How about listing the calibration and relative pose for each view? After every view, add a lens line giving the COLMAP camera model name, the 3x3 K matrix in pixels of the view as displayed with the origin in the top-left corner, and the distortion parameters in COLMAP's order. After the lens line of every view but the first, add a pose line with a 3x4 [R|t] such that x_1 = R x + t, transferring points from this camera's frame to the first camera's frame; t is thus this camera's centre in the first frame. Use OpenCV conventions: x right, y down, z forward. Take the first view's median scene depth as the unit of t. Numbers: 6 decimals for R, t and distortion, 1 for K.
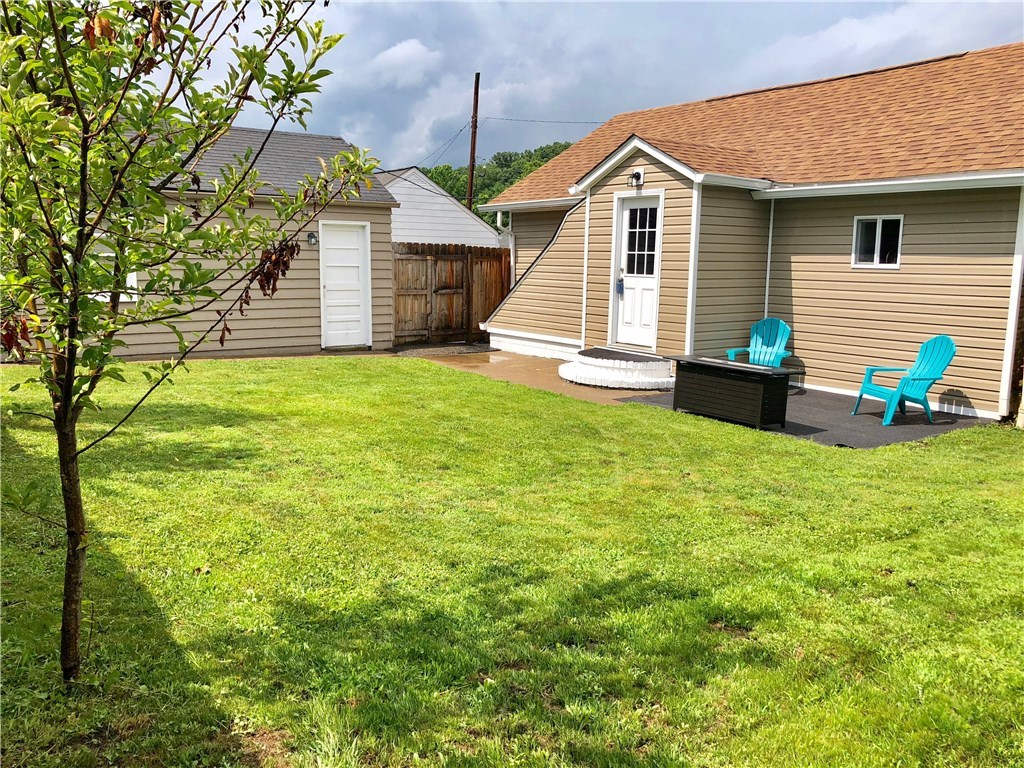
lens RADIAL K [[834.1, 0, 512.0], [0, 834.1, 384.0], [0, 0, 1]] dist [0.017325, -0.012219]
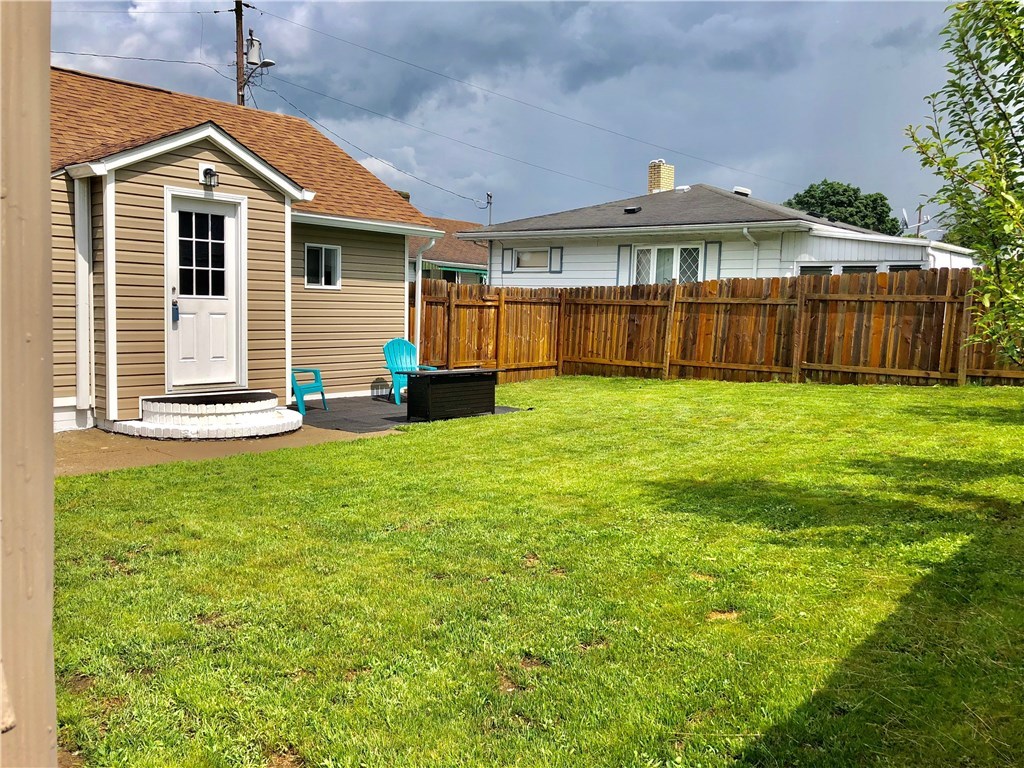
lens RADIAL K [[836.5, 0, 509.1], [0, 836.5, 382.8], [0, 0, 1]] dist [0.078269, -0.166006]
pose [[-0.227160, -0.111933, 0.967404, -0.709750], [0.121849, 0.982300, 0.142268, -0.129429], [-0.966205, 0.150194, -0.209500, 0.905857]]
